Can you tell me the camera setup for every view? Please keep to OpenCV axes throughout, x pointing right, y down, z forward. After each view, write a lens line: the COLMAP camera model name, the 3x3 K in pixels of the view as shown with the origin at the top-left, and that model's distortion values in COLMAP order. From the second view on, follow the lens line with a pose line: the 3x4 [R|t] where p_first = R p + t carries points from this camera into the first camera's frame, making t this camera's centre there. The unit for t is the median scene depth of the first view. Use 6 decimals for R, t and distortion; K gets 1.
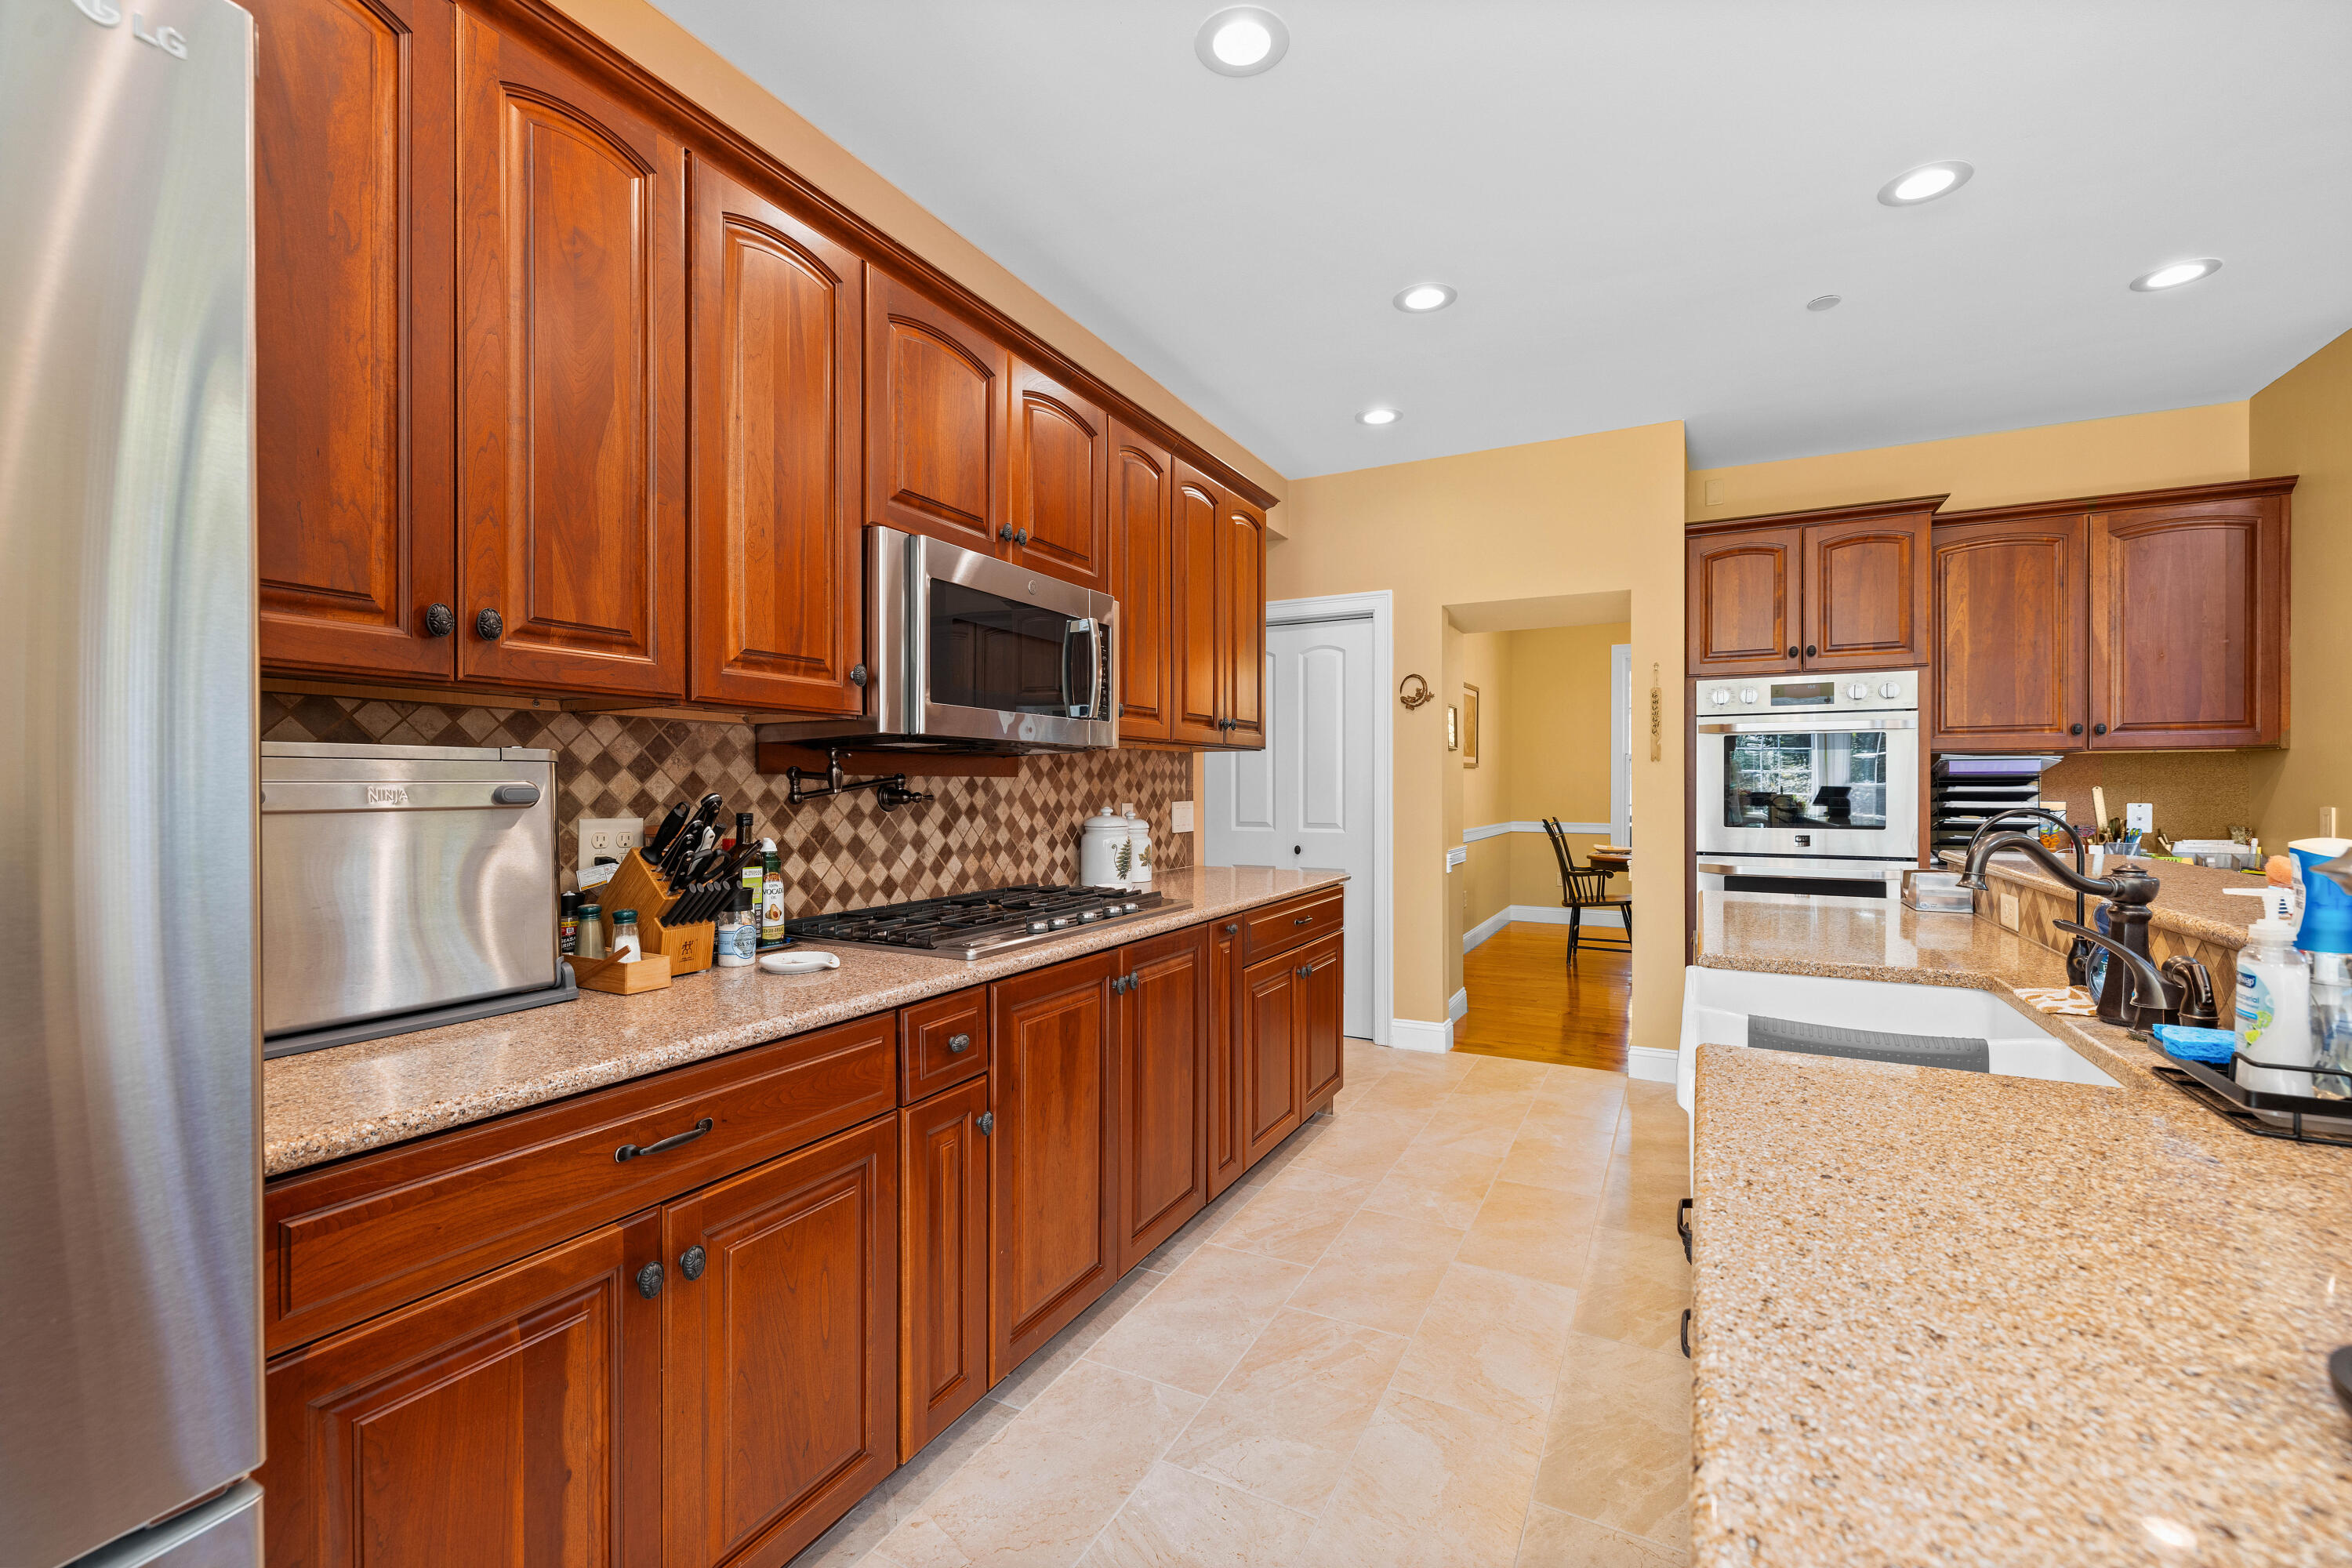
lens RADIAL K [[990.9, 0, 1177.4], [0, 990.9, 790.1], [0, 0, 1]] dist [0.001153, 0.000246]
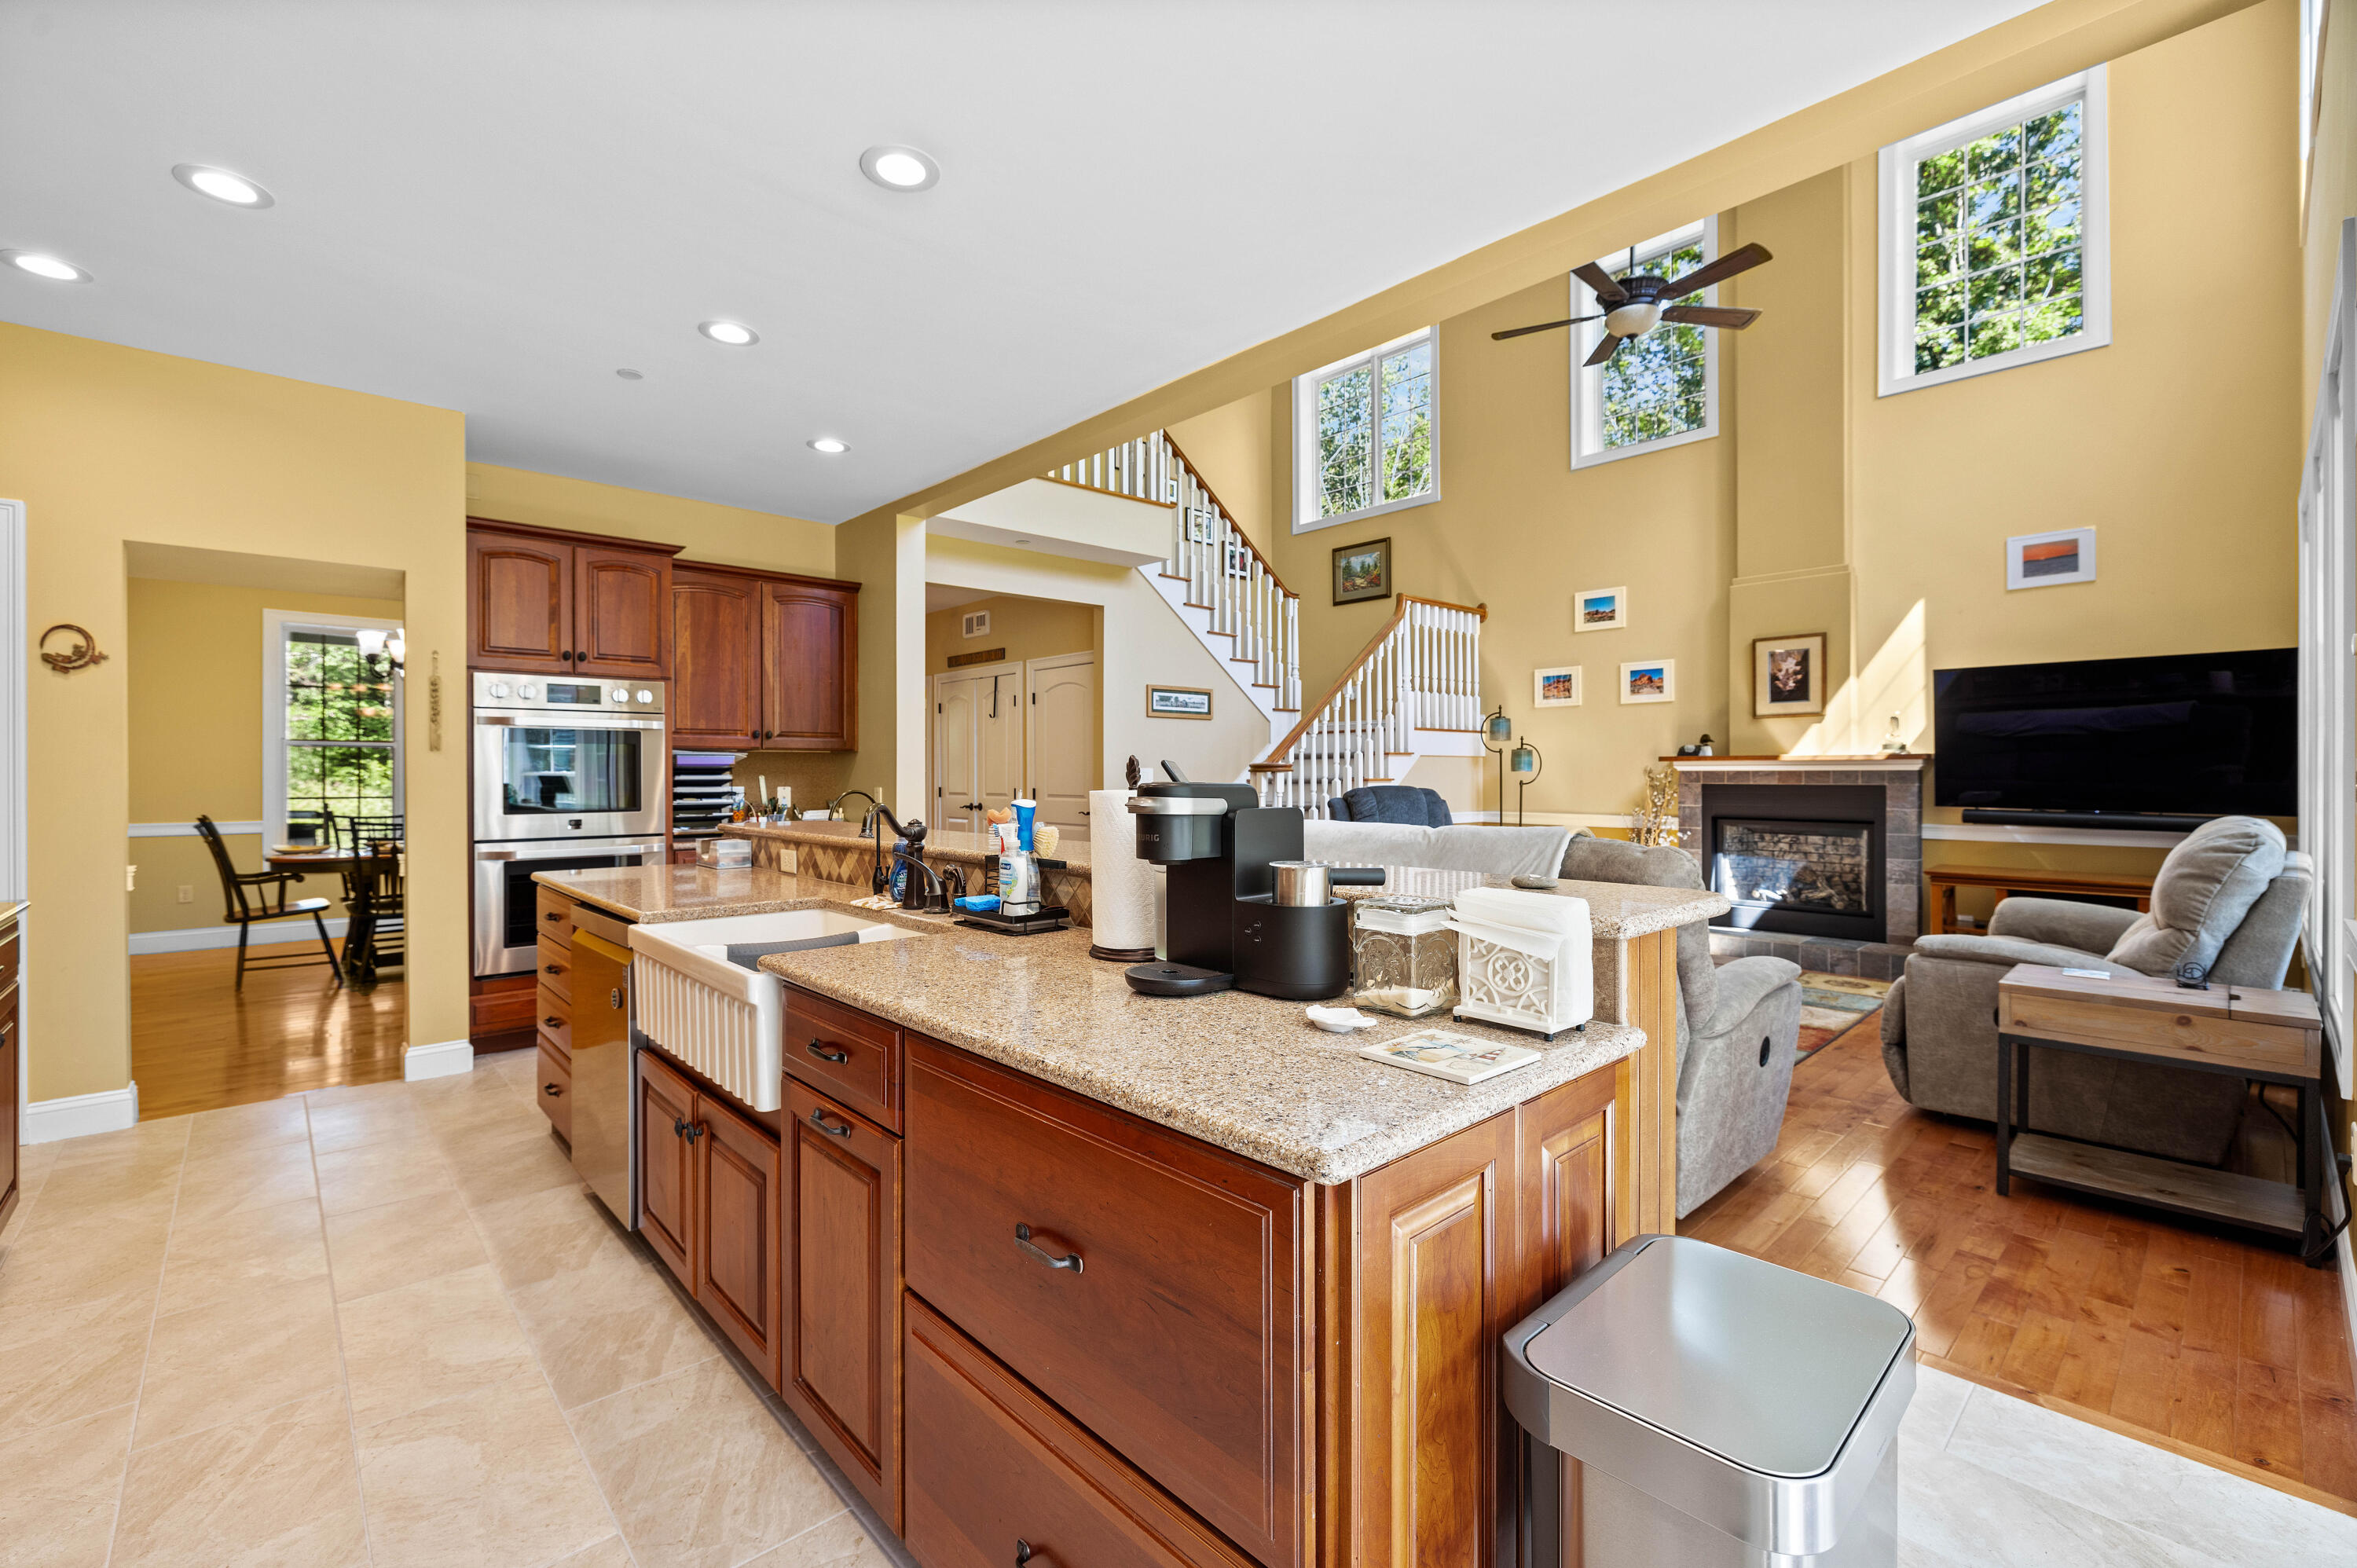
lens RADIAL K [[996.2, 0, 1165.6], [0, 996.2, 773.0], [0, 0, 1]] dist [-0.000407, -0.000361]
pose [[0.336381, -0.001226, 0.941725, -0.213519], [0.006406, 0.999979, -0.000987, -0.001602], [-0.941704, 0.006365, 0.336381, -0.012563]]
